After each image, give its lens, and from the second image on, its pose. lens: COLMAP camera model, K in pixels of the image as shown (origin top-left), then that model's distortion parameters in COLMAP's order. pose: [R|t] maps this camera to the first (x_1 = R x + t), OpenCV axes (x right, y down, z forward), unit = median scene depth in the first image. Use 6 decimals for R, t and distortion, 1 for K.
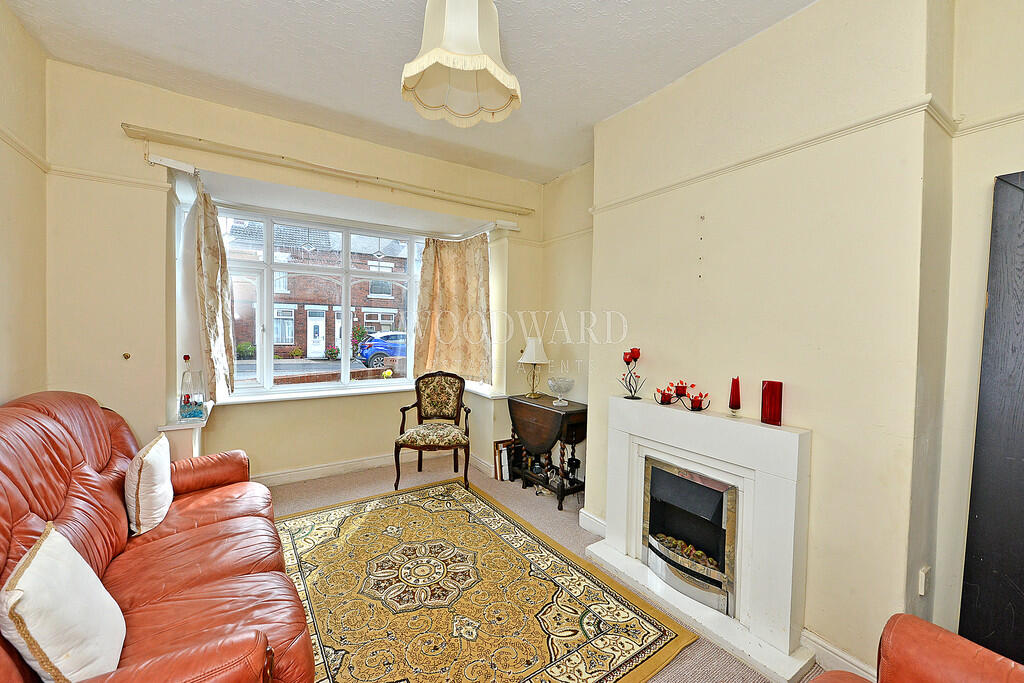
lens RADIAL K [[409.8, 0, 512.3], [0, 409.8, 338.3], [0, 0, 1]] dist [-0.004338, 0.000132]
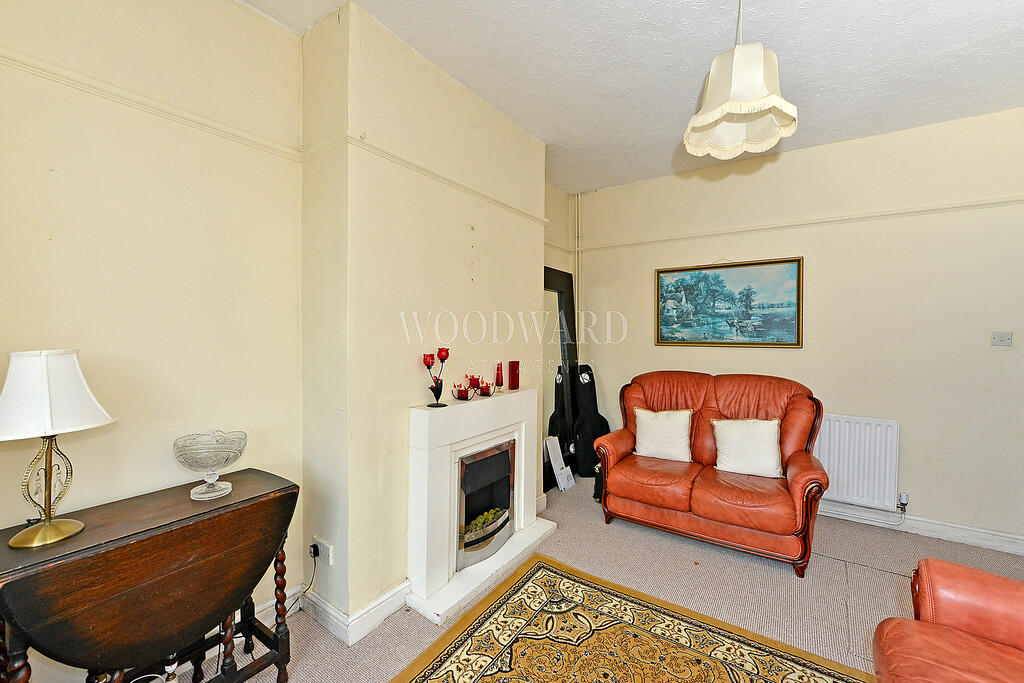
lens RADIAL K [[409.8, 0, 511.1], [0, 409.8, 343.7], [0, 0, 1]] dist [-0.004338, 0.000132]
pose [[-0.381752, -0.035755, 0.923573, -0.678196], [0.017403, 0.998796, 0.045861, -0.026532], [-0.924101, 0.033580, -0.380671, 1.424322]]
